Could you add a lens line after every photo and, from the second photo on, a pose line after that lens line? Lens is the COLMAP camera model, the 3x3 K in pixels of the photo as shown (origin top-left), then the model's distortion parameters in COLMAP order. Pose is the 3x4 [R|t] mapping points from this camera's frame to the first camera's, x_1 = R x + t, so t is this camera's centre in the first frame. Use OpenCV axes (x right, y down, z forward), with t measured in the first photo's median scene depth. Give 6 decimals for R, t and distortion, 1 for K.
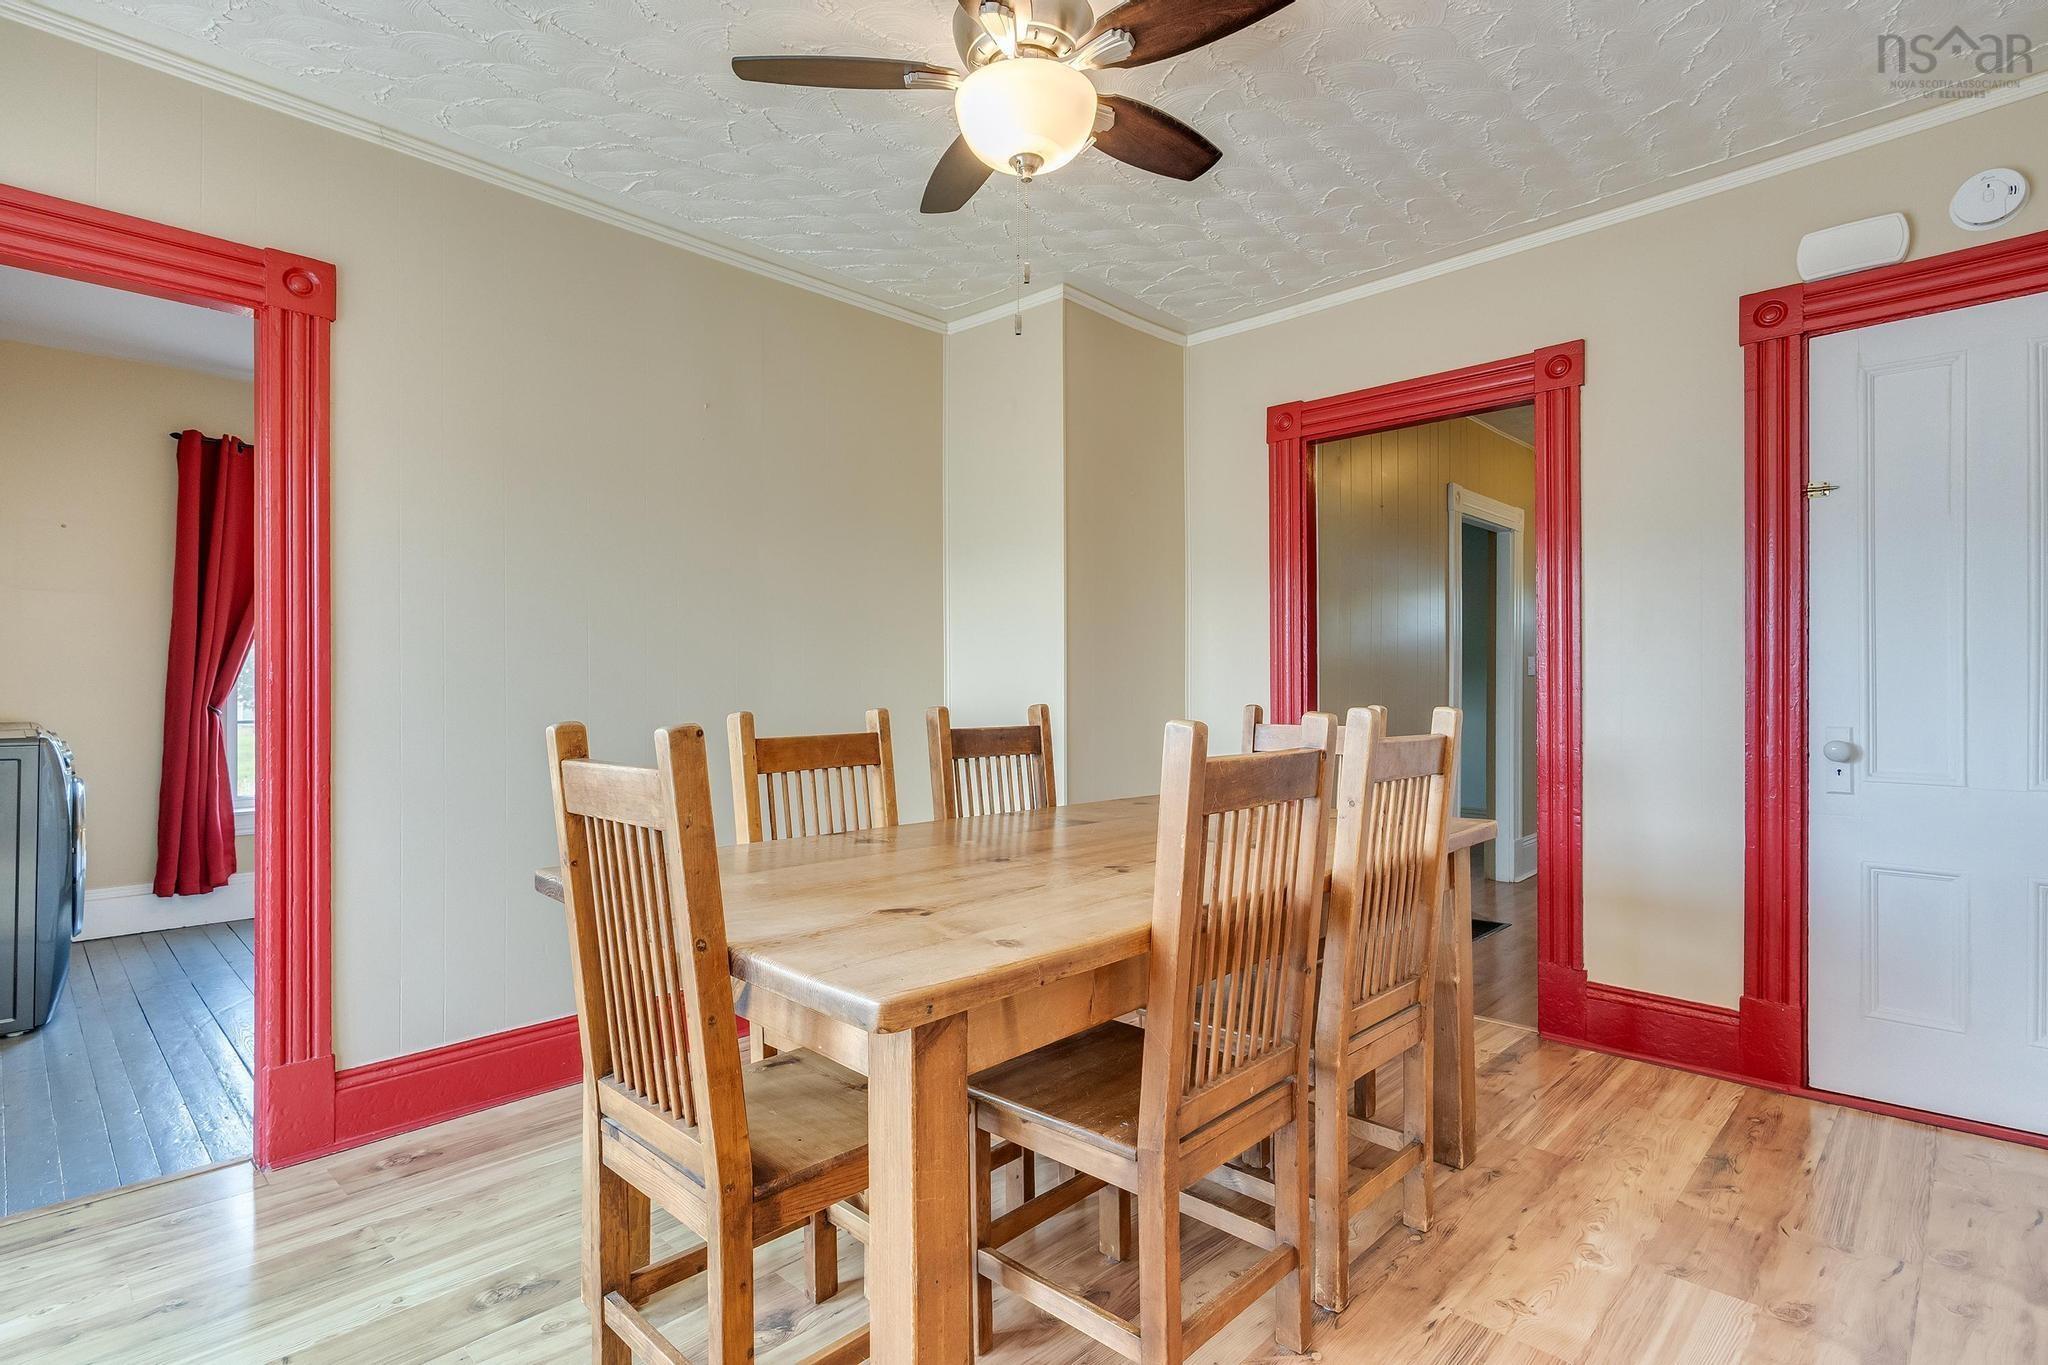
lens RADIAL K [[1008.6, 0, 1029.7], [0, 1008.6, 684.4], [0, 0, 1]] dist [-0.002277, 0.000258]
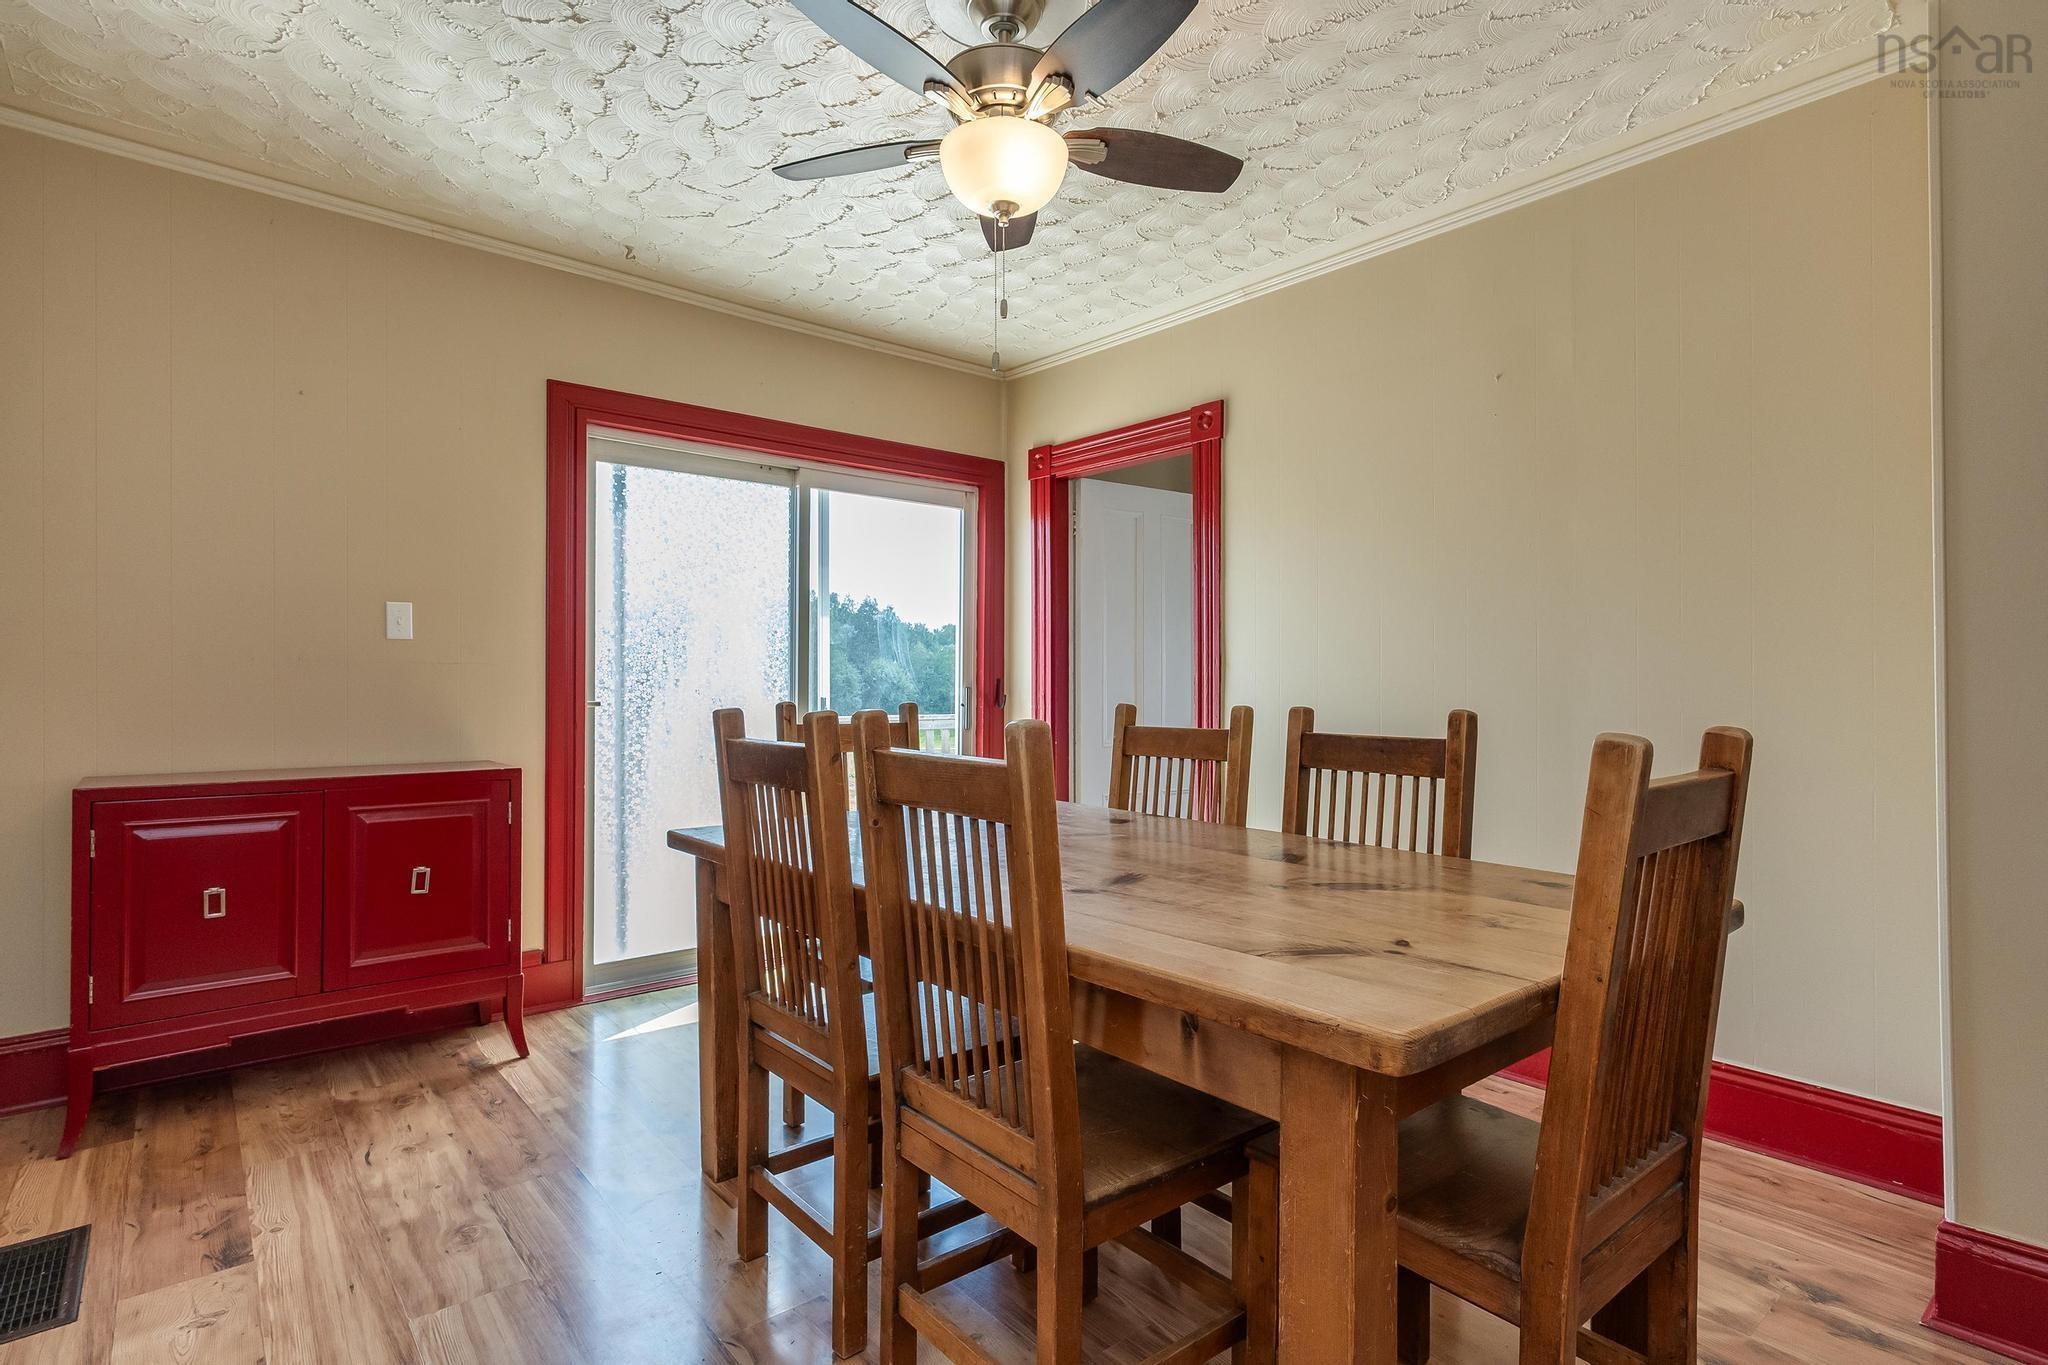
lens RADIAL K [[1008.6, 0, 1028.3], [0, 1008.6, 672.6], [0, 0, 1]] dist [-0.002277, 0.000258]
pose [[-0.108463, 0.017064, -0.993954, 0.715805], [0.004617, 0.999851, 0.016662, -0.011720], [0.994090, -0.002782, -0.108526, 0.871973]]
